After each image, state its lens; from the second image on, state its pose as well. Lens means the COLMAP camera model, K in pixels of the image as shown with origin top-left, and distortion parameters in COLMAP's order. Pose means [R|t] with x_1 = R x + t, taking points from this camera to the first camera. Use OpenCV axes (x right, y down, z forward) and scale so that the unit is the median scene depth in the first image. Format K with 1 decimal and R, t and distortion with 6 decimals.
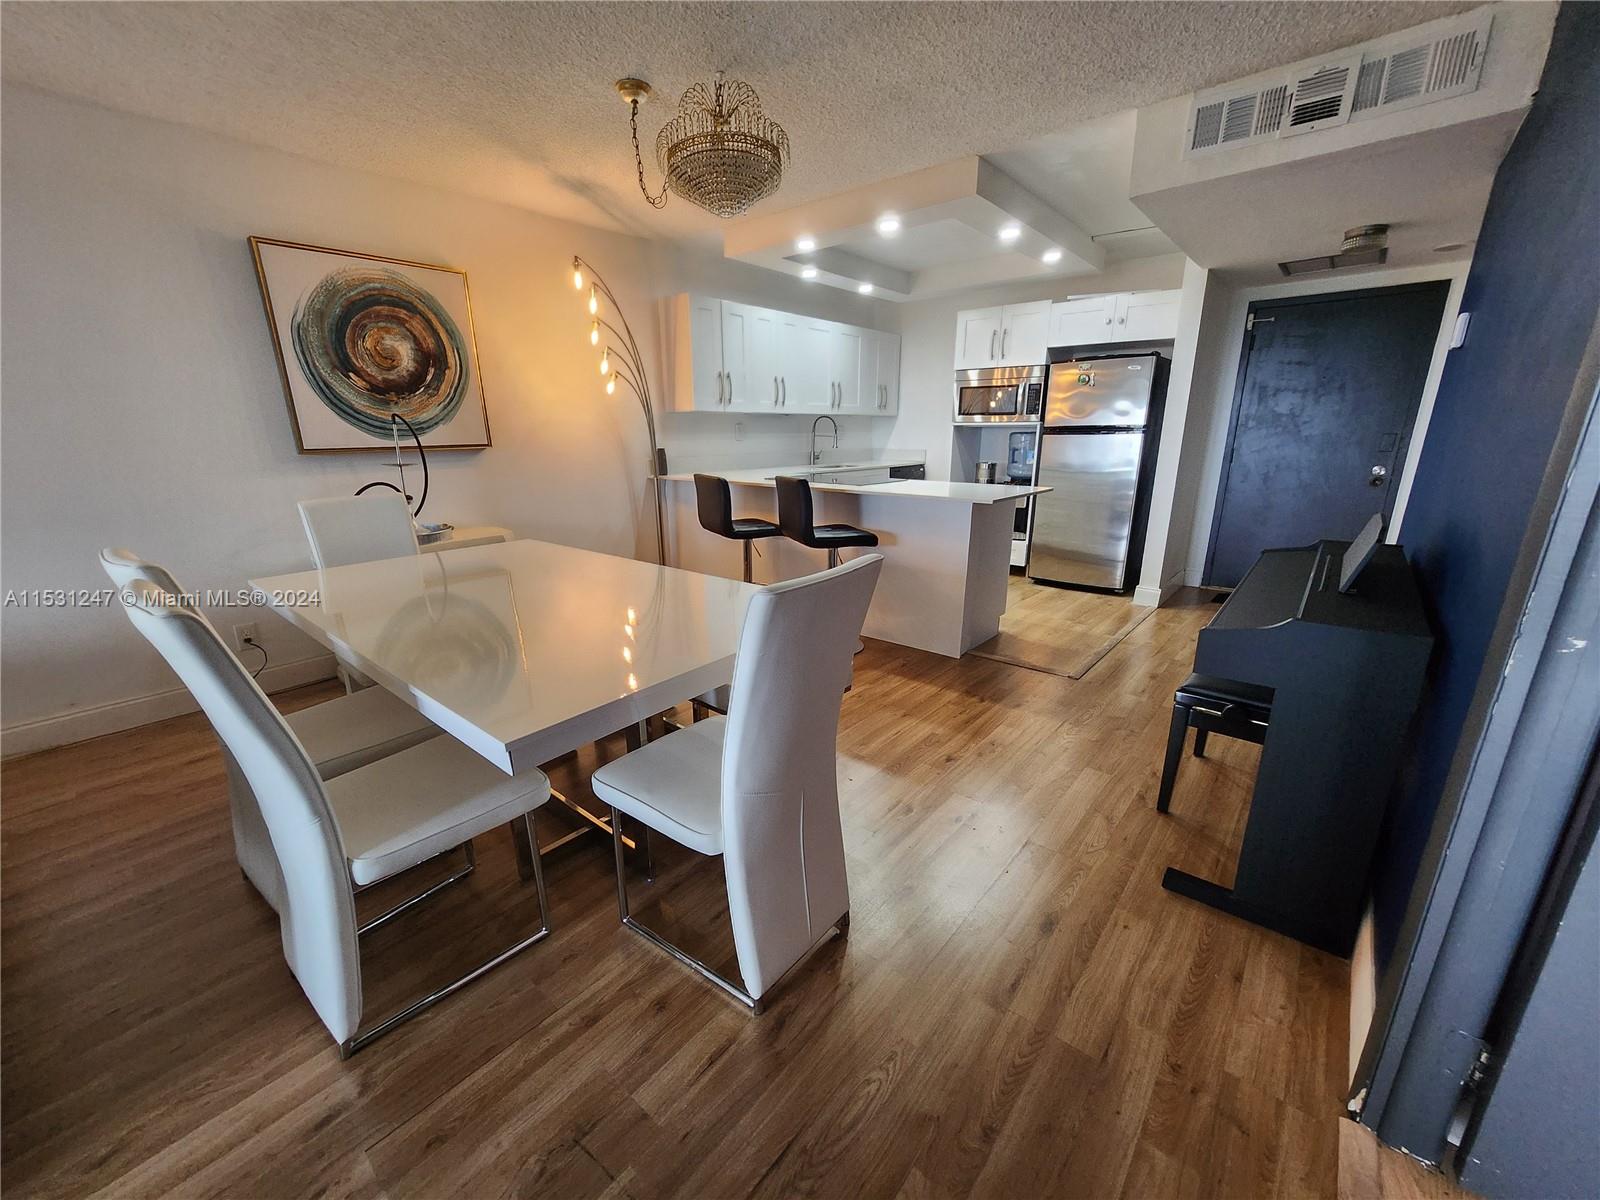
lens RADIAL K [[634.3, 0, 791.5], [0, 634.3, 617.5], [0, 0, 1]] dist [0.002057, 0.000837]
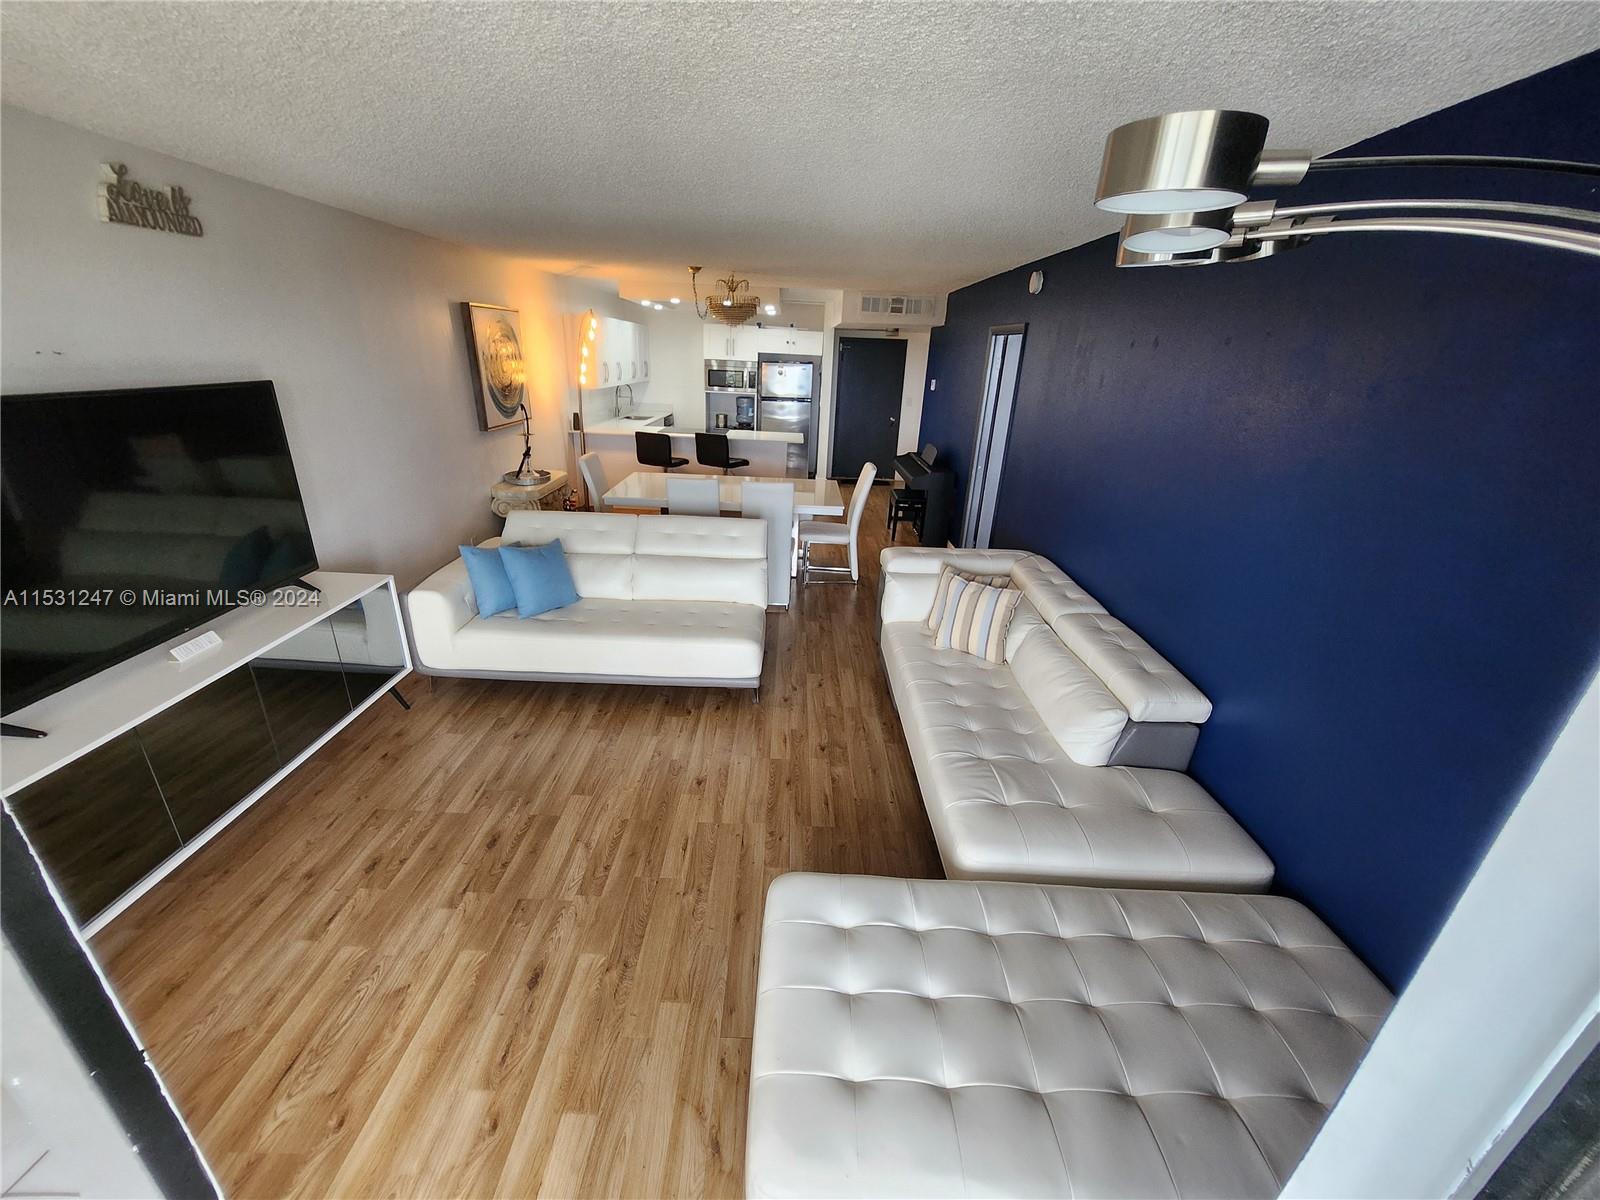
lens RADIAL K [[634.7, 0, 783.7], [0, 634.7, 620.1], [0, 0, 1]] dist [-0.009618, 0.006502]
pose [[0.776405, -0.206739, 0.595361, -1.123366], [0.138951, 0.977572, 0.158258, 0.073146], [-0.614726, -0.040146, 0.787718, -0.737794]]
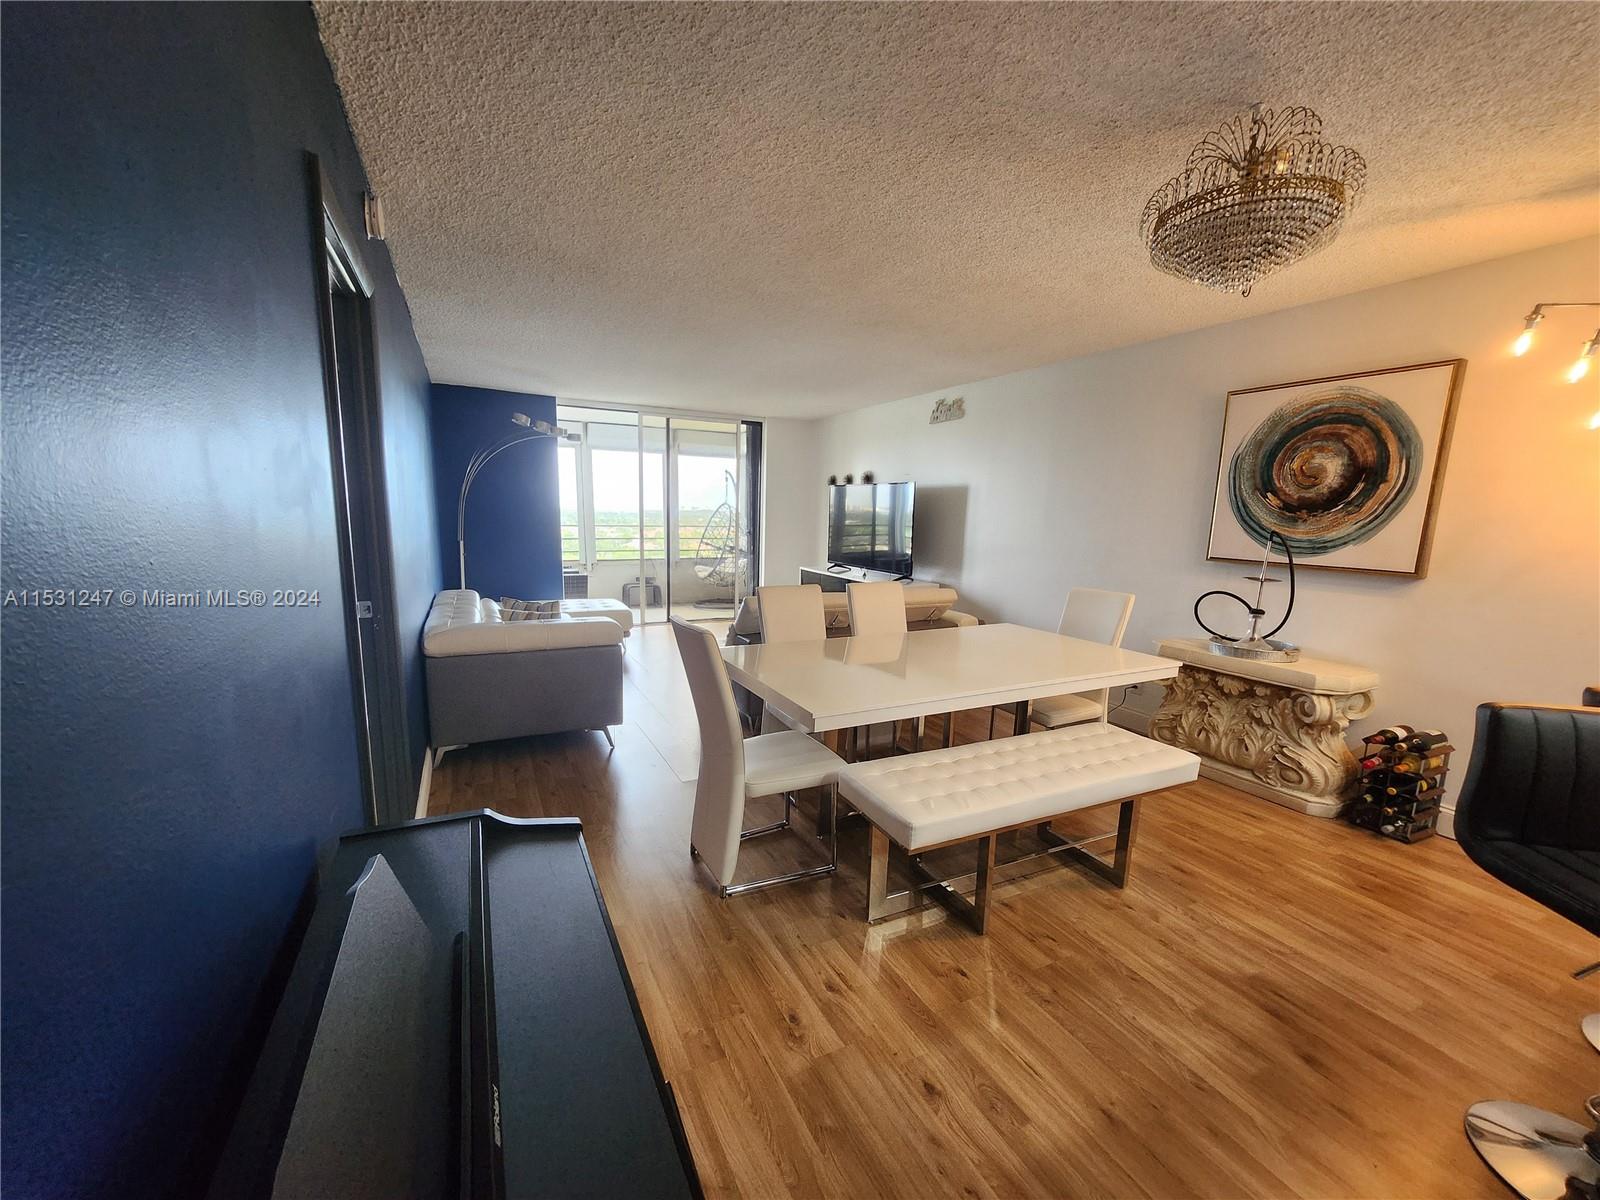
lens RADIAL K [[634.7, 0, 783.7], [0, 634.7, 620.1], [0, 0, 1]] dist [-0.009618, 0.006502]
pose [[-0.396891, 0.161487, -0.903548, 0.573271], [-0.288165, 0.912707, 0.289703, -0.242305], [0.871457, 0.375352, -0.315711, 0.649482]]
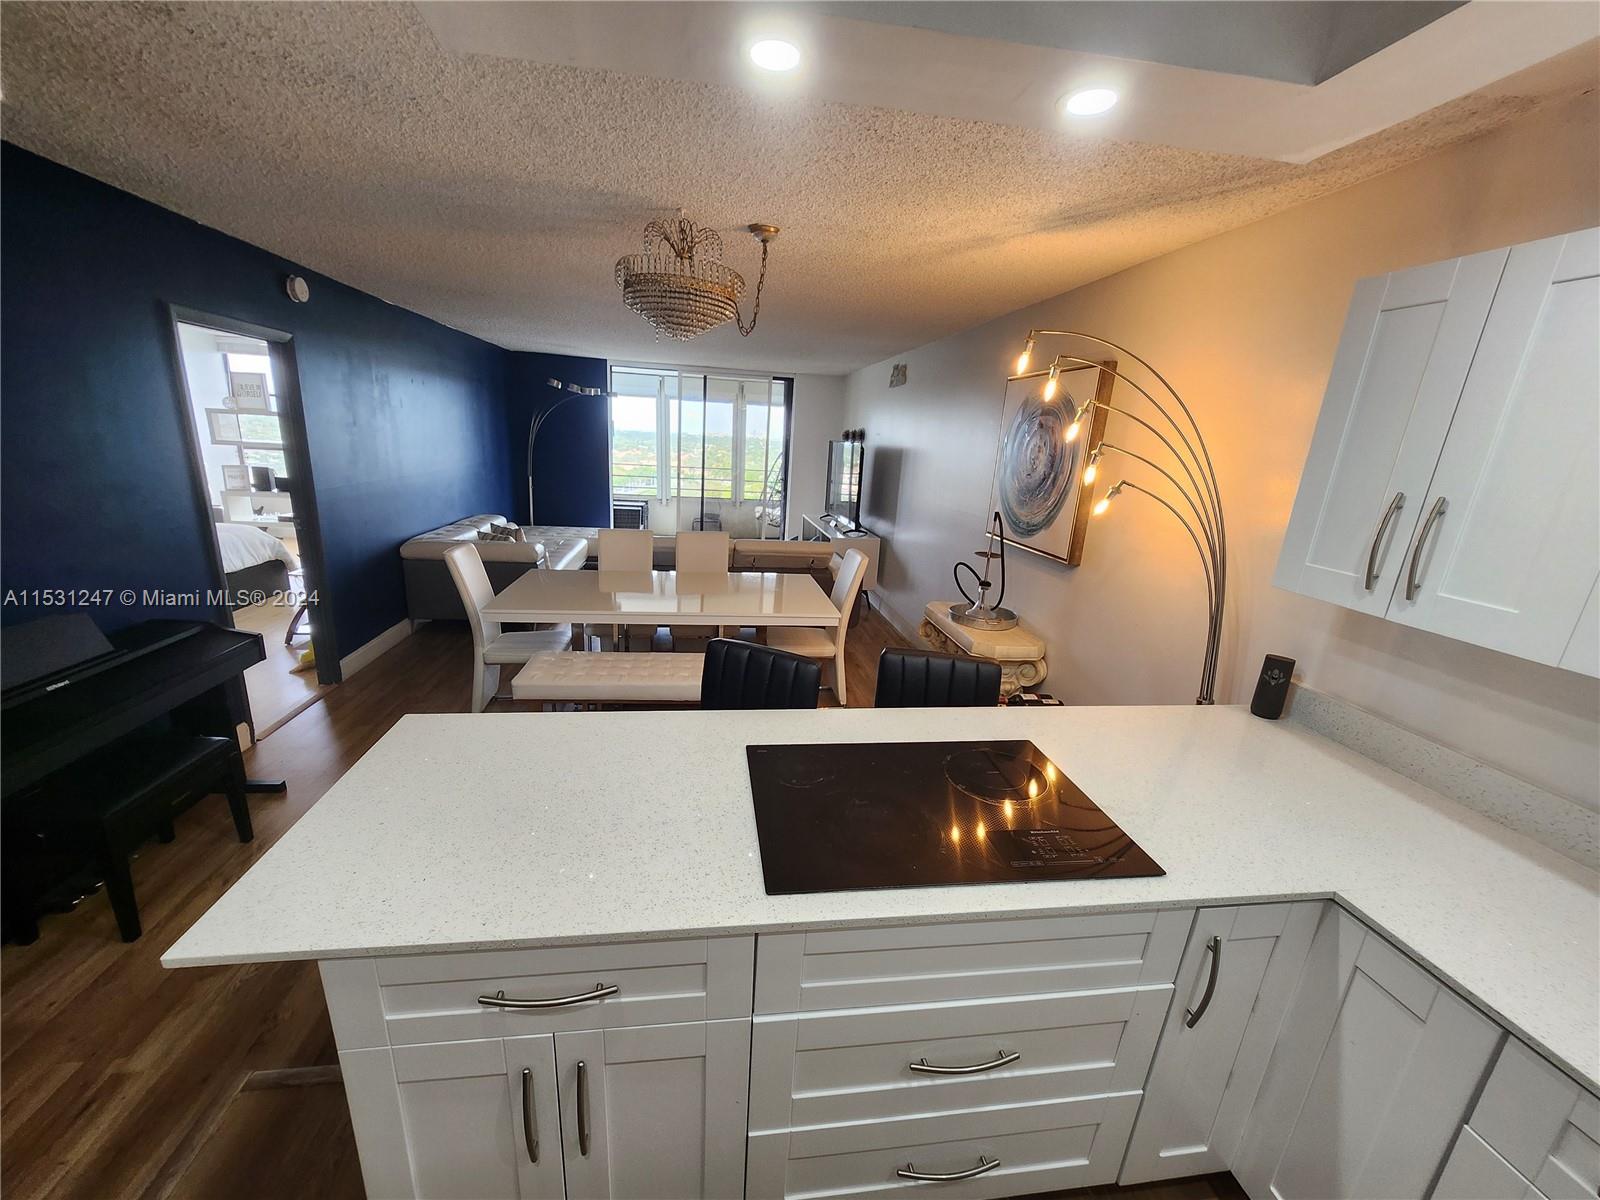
lens RADIAL K [[634.7, 0, 783.7], [0, 634.7, 620.1], [0, 0, 1]] dist [-0.009618, 0.006502]
pose [[-0.658308, 0.186252, -0.729342, 0.432206], [-0.266708, 0.848338, 0.457372, -0.531889], [0.703916, 0.495613, -0.508793, 1.307505]]
